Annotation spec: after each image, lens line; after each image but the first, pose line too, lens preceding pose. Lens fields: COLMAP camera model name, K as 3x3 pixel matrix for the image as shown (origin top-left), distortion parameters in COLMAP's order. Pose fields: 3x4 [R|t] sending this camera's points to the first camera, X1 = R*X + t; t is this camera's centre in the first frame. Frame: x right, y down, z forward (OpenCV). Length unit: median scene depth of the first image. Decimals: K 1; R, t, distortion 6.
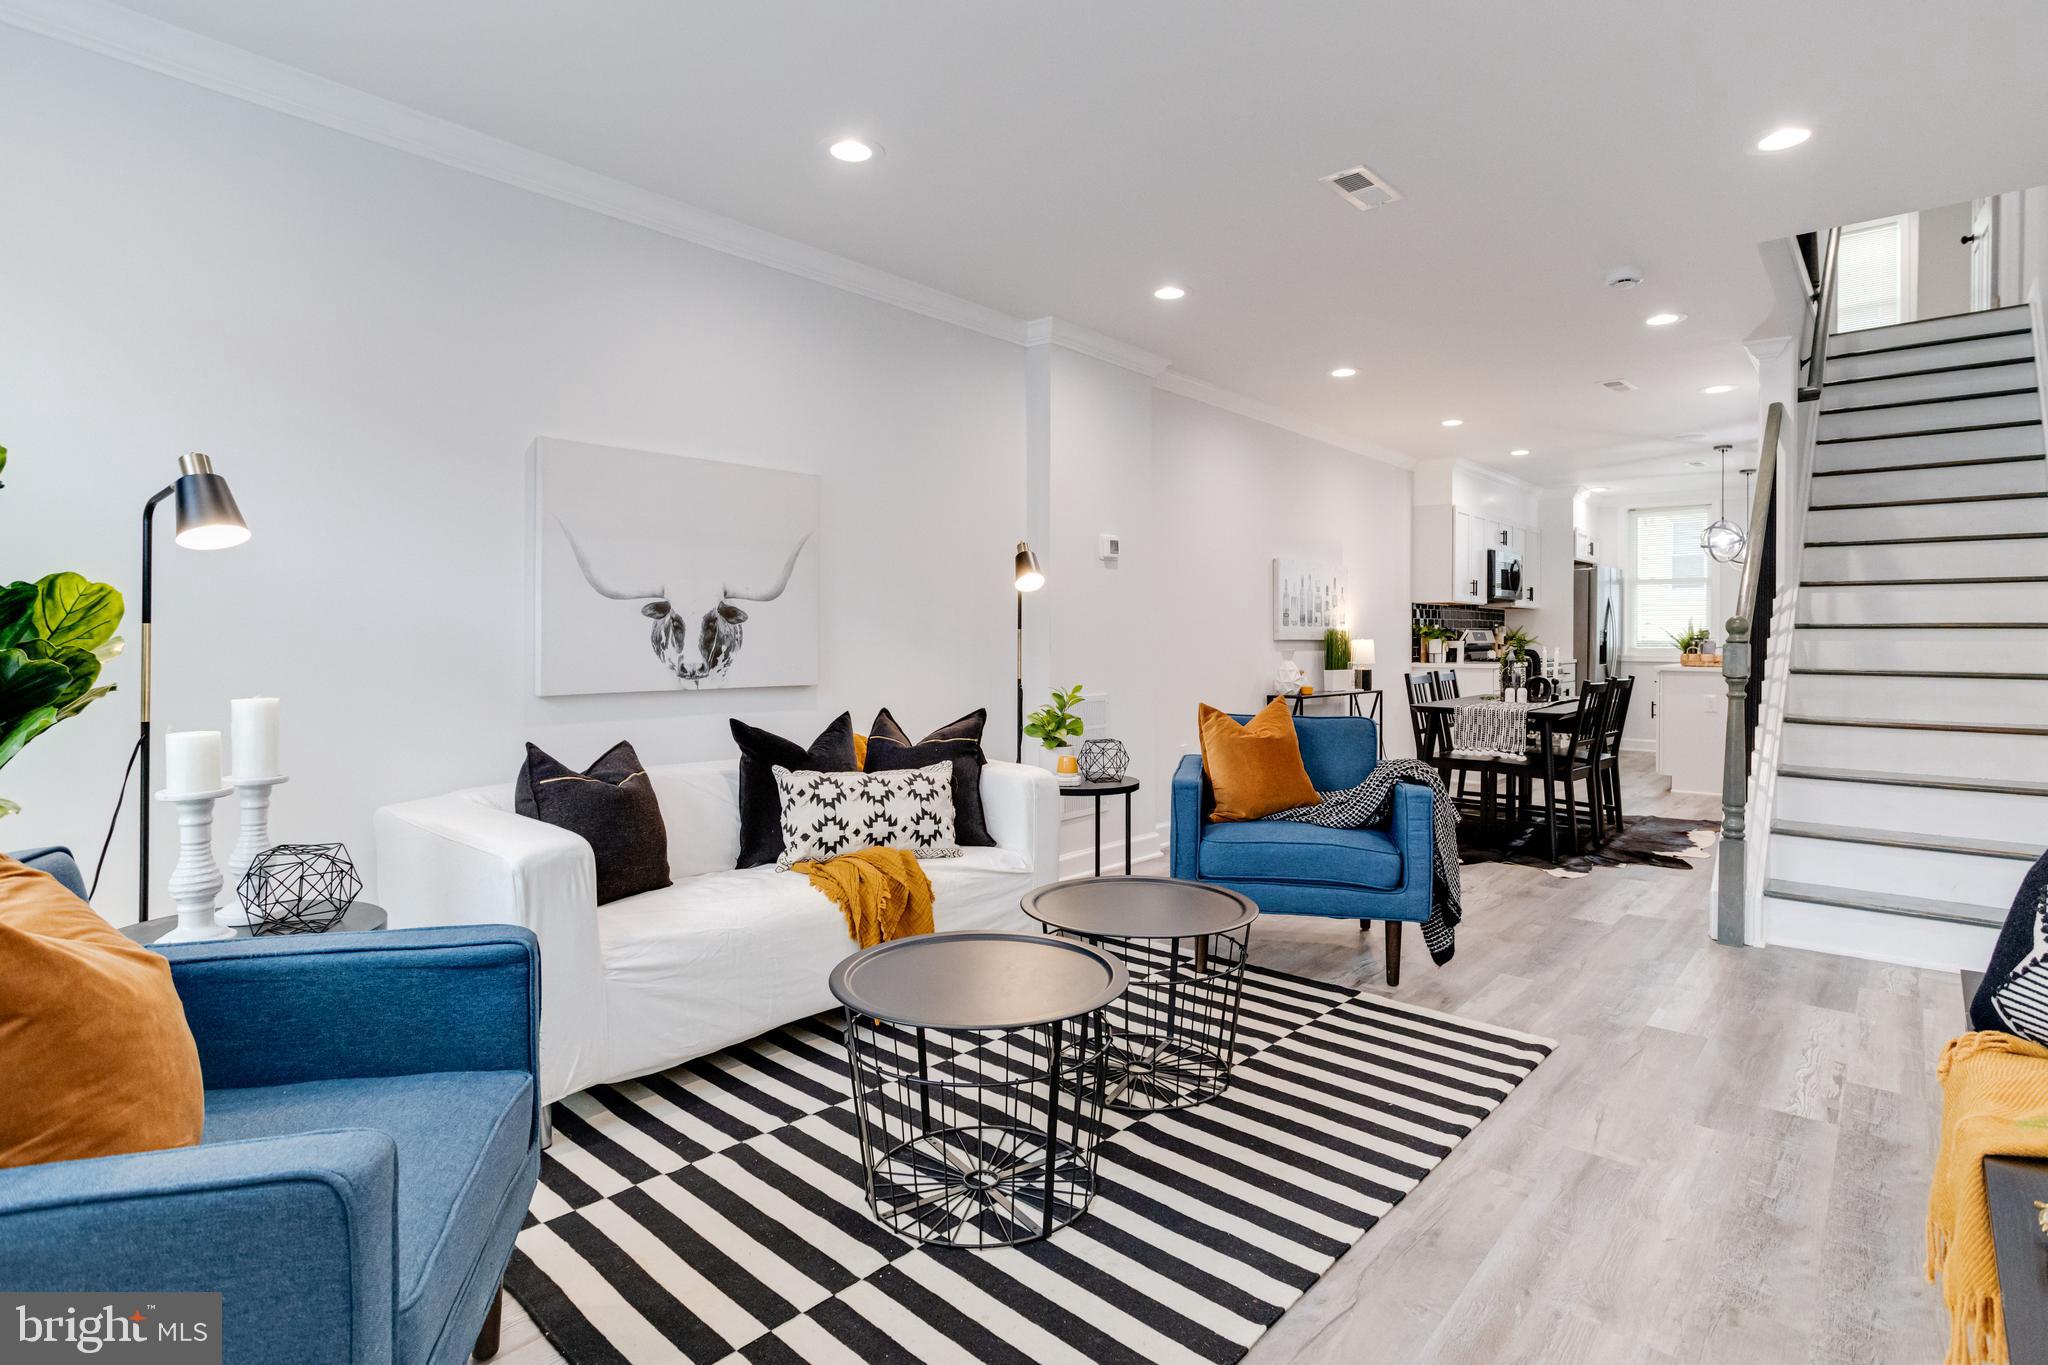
lens RADIAL K [[1023.4, 0, 1030.7], [0, 1023.4, 637.1], [0, 0, 1]] dist [-0.004089, -0.026178]
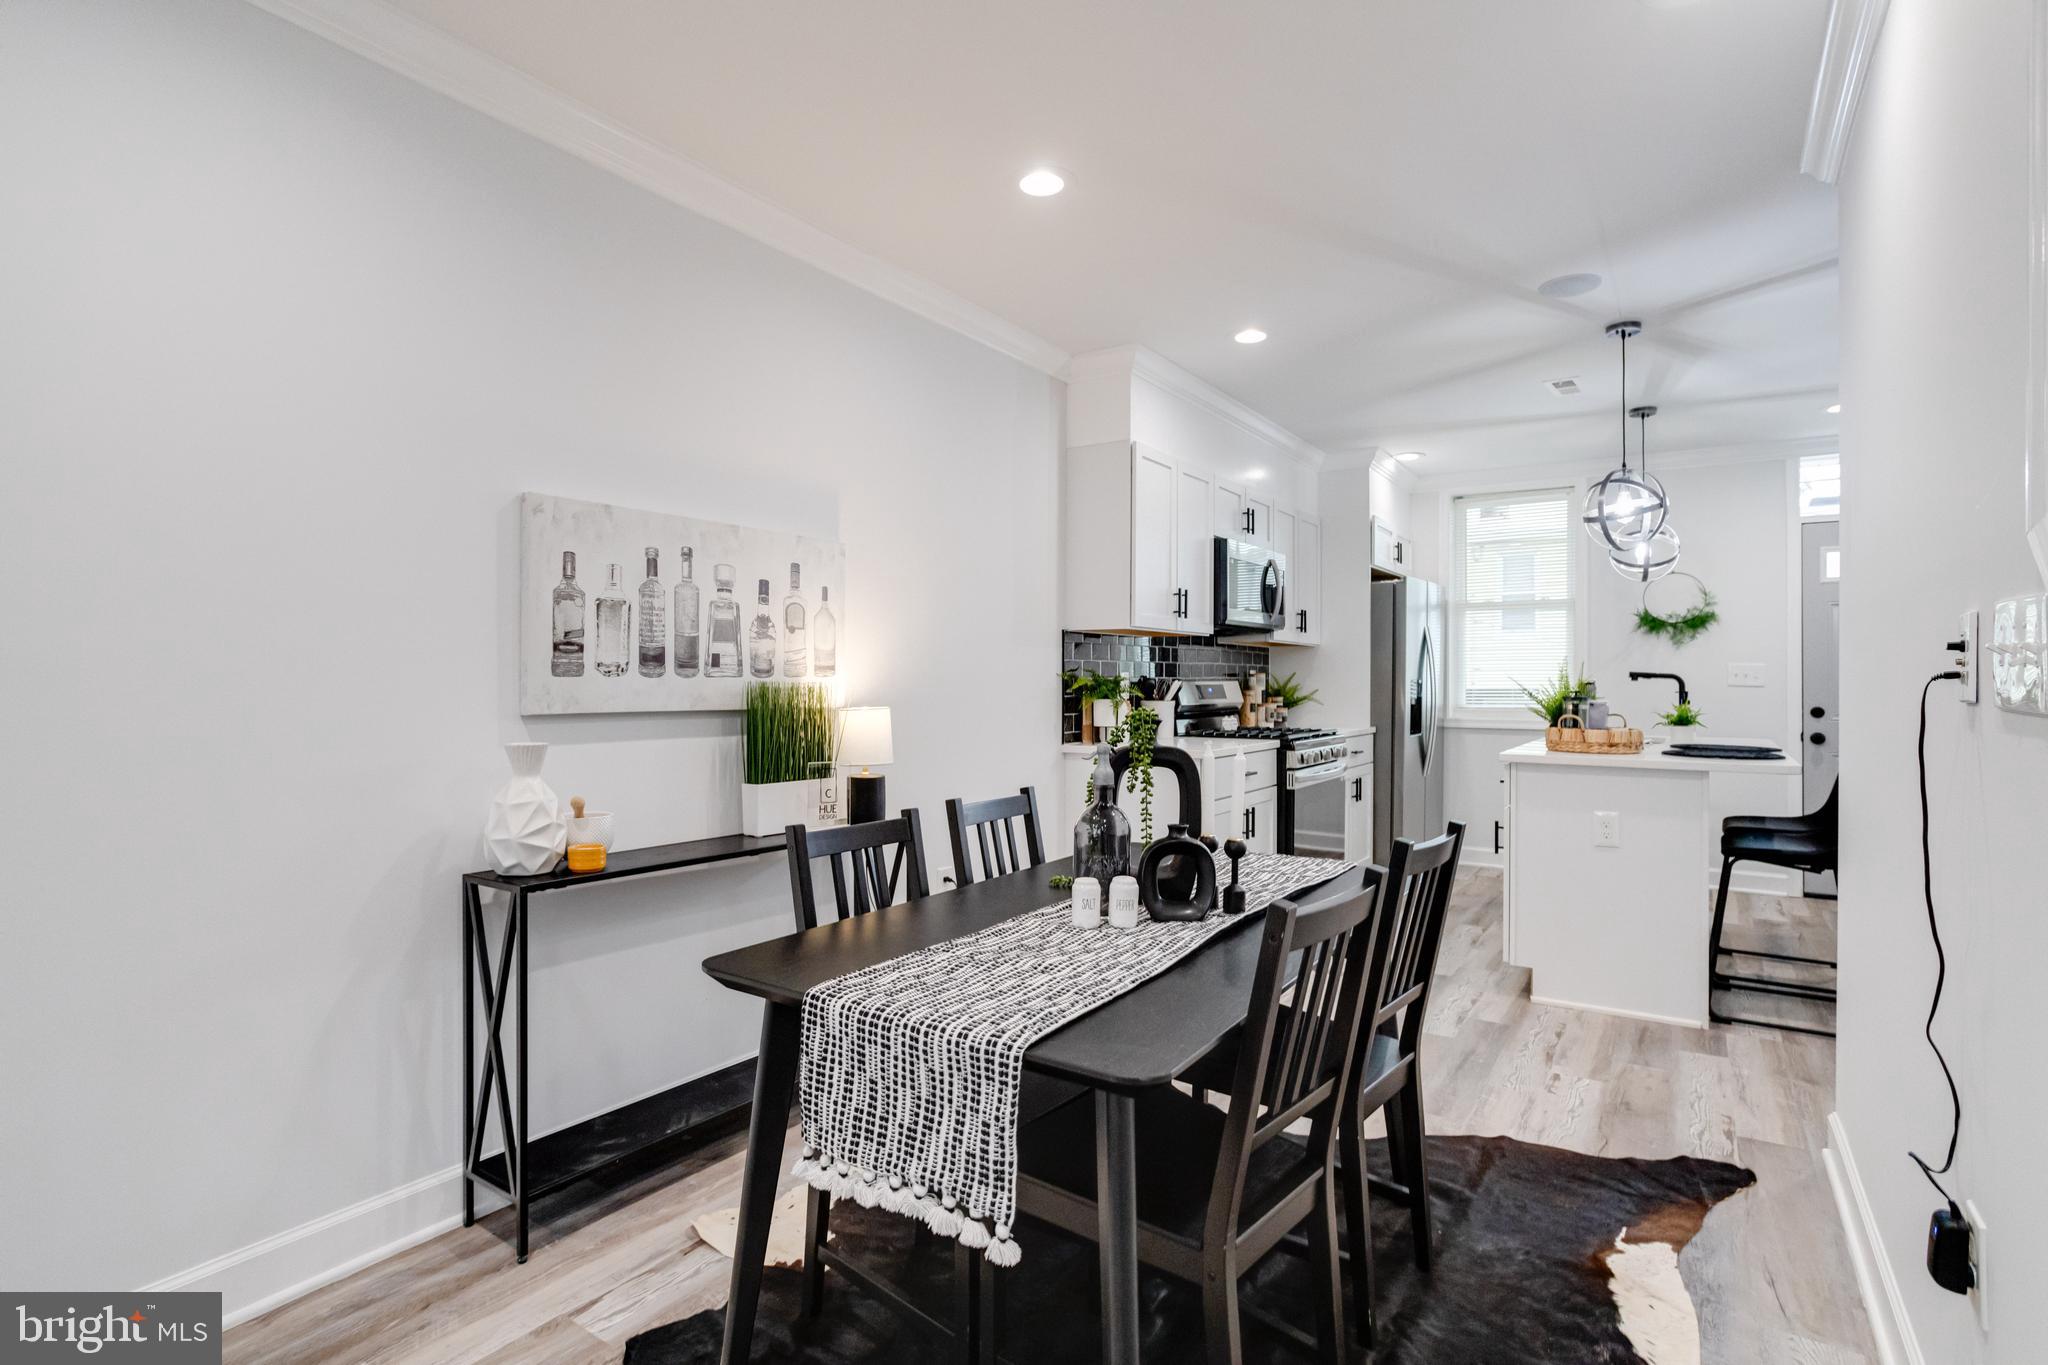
lens RADIAL K [[1006.3, 0, 1022.2], [0, 1006.3, 670.0], [0, 0, 1]] dist [-0.033157, 0.019765]
pose [[0.992911, 0.000143, 0.118862, 0.314331], [0.001257, 0.999931, -0.011701, -0.007577], [-0.118856, 0.011768, 0.992842, 0.529034]]
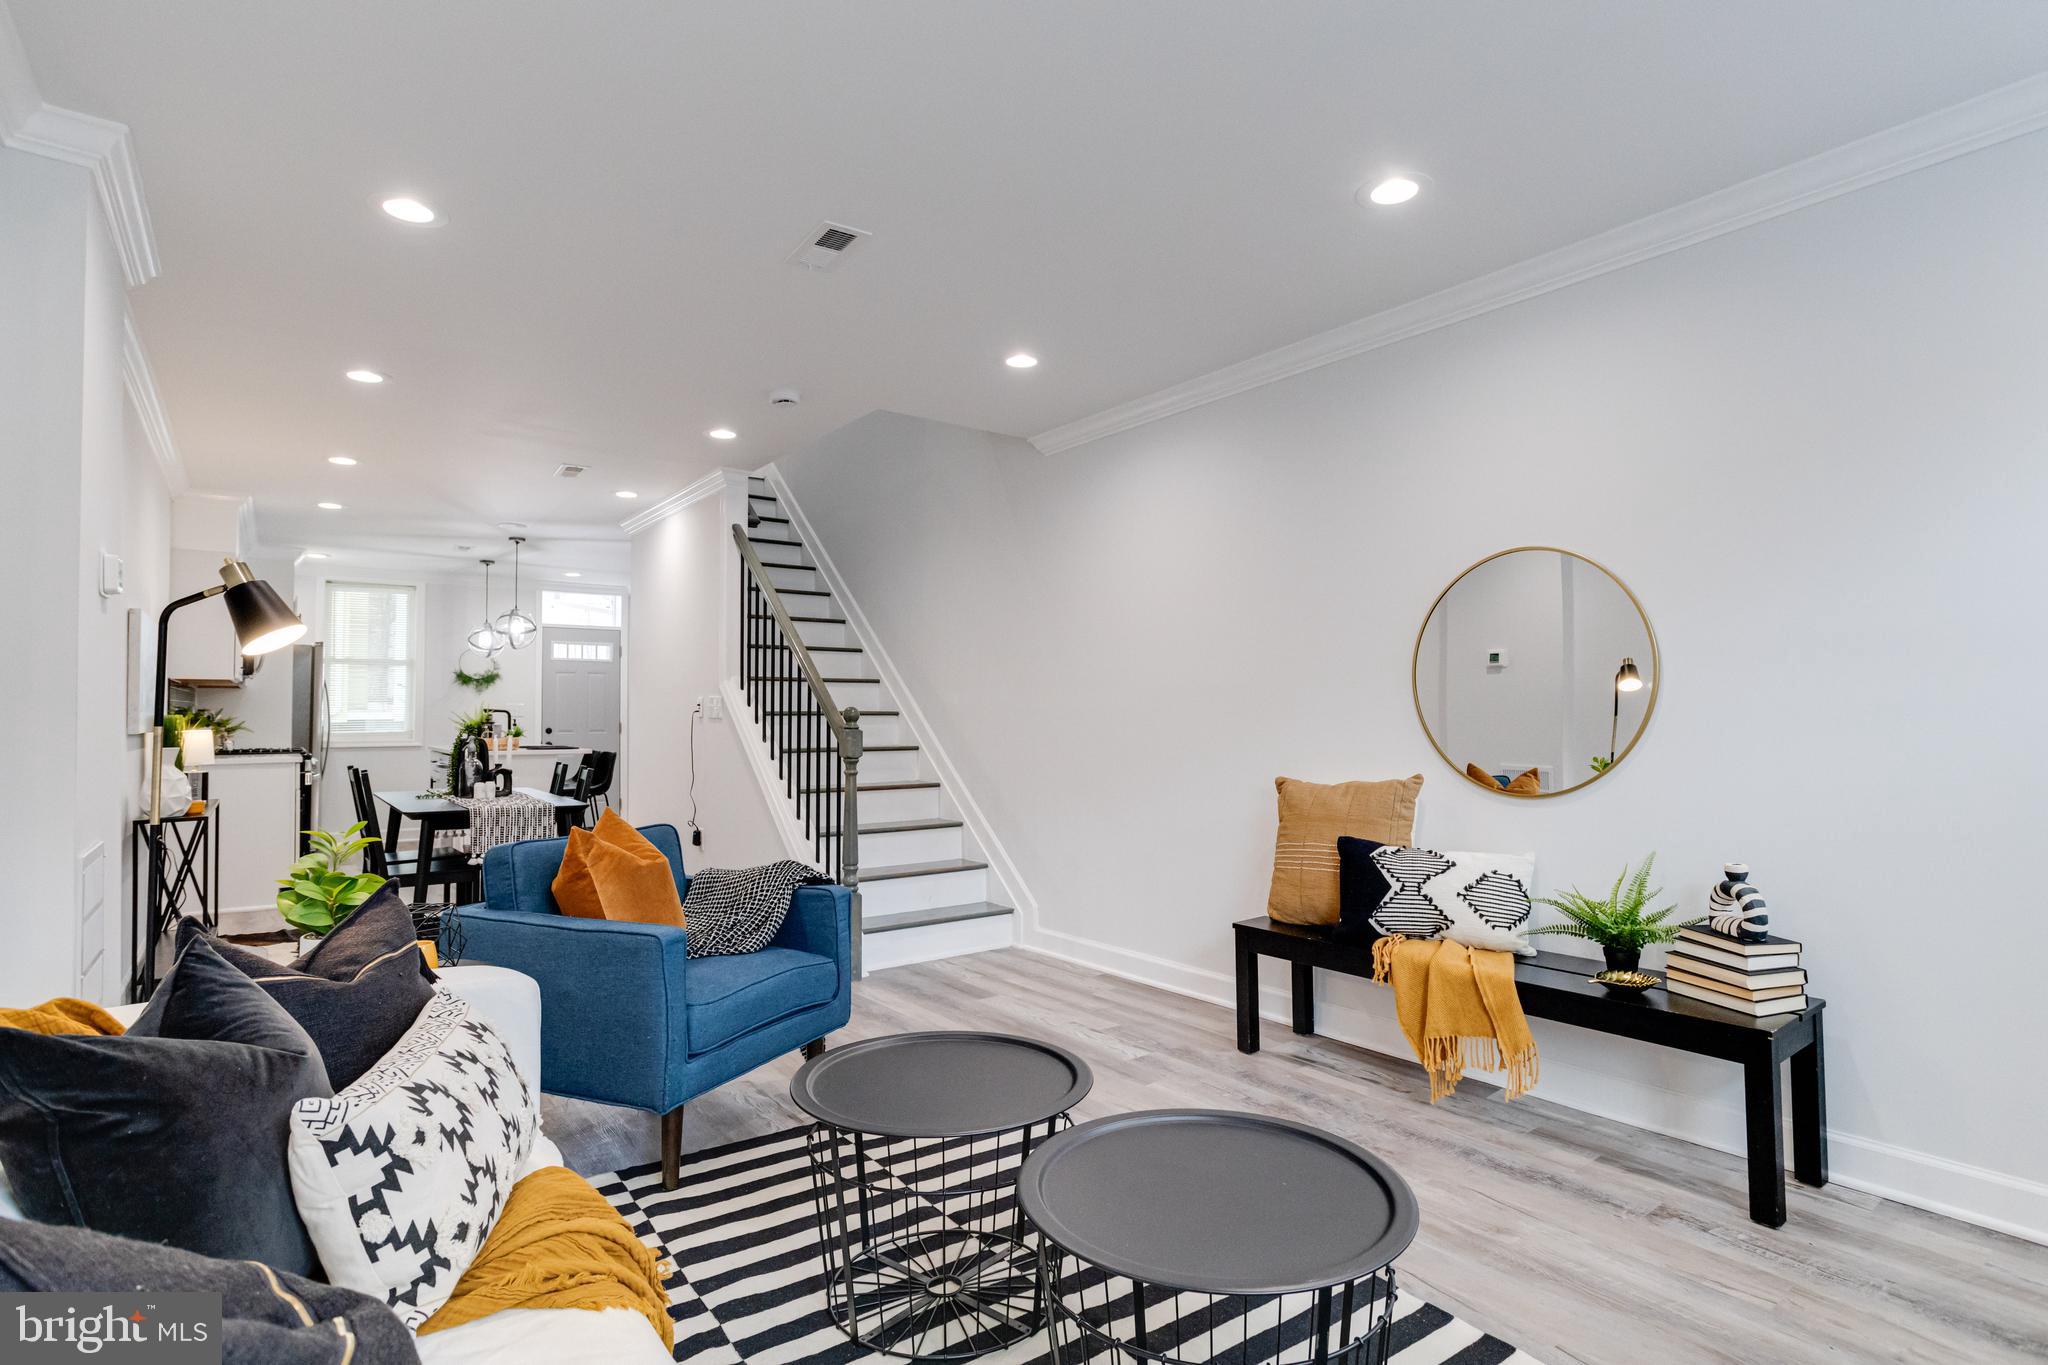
lens RADIAL K [[1022.4, 0, 1029.8], [0, 1022.4, 684.1], [0, 0, 1]] dist [-0.040306, 0.022529]
pose [[0.204802, 0.022896, 0.978536, -0.224026], [0.008080, 0.999653, -0.025081, -0.007059], [-0.978770, 0.013043, 0.204545, 0.267411]]
